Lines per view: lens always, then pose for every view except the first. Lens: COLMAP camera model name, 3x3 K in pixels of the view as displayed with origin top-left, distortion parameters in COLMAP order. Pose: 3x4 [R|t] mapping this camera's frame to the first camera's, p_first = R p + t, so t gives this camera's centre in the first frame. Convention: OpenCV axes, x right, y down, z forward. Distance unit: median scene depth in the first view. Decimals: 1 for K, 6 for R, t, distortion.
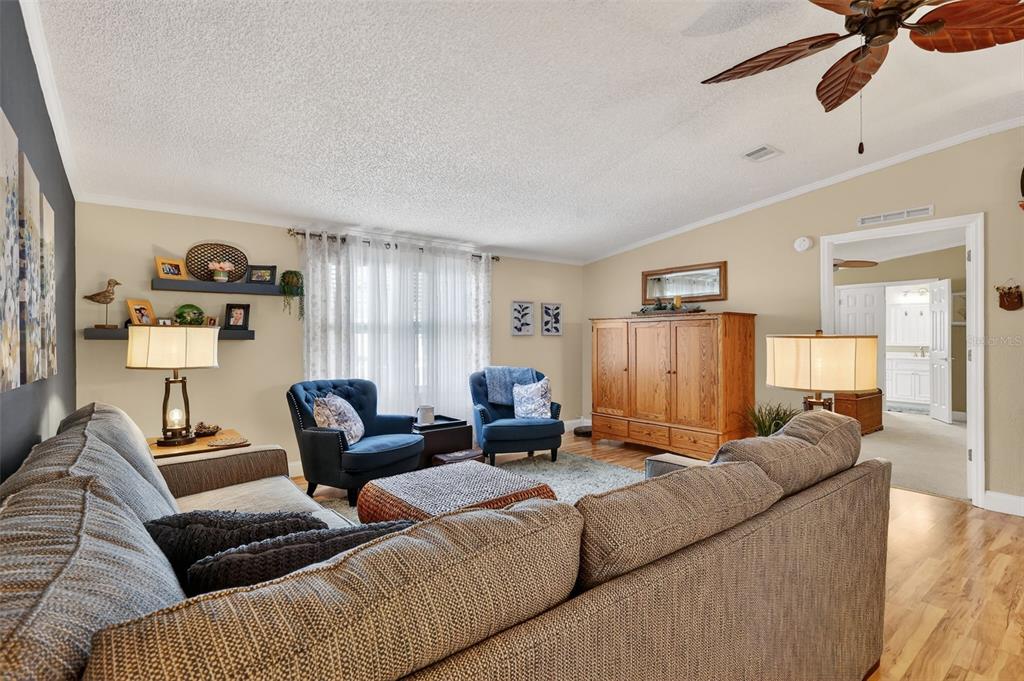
lens RADIAL K [[487.7, 0, 515.2], [0, 487.7, 339.9], [0, 0, 1]] dist [0.001003, -0.001130]
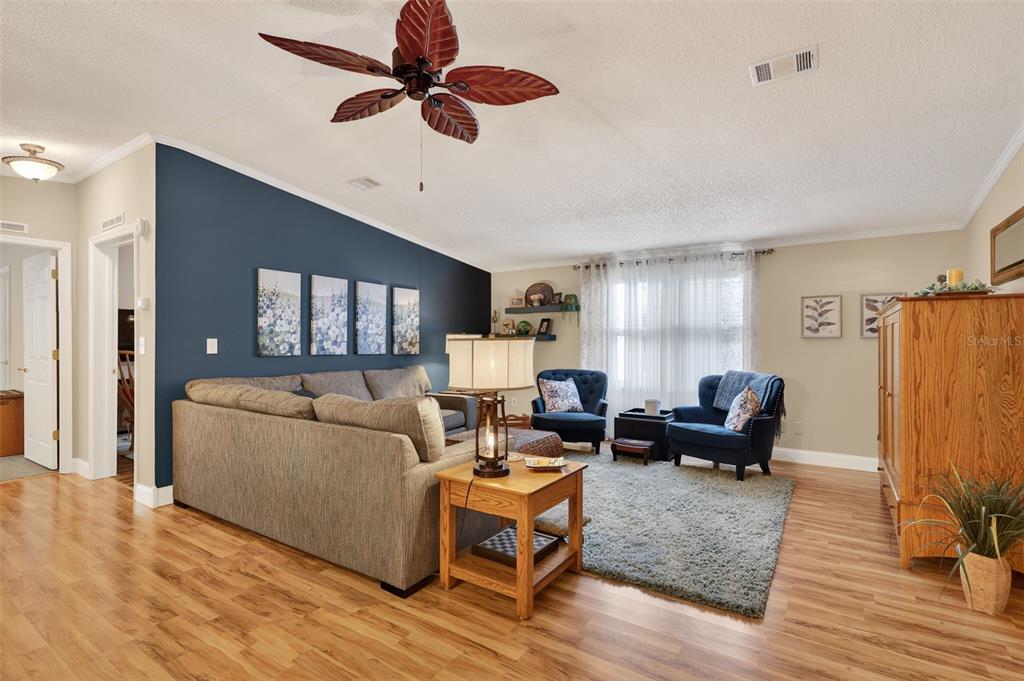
lens RADIAL K [[487.7, 0, 515.5], [0, 487.7, 341.3], [0, 0, 1]] dist [0.001003, -0.001130]
pose [[0.312963, 0.009370, -0.949719, 0.796380], [-0.003272, 0.999956, 0.008788, -0.011096], [0.949760, 0.000358, 0.312980, 0.338505]]
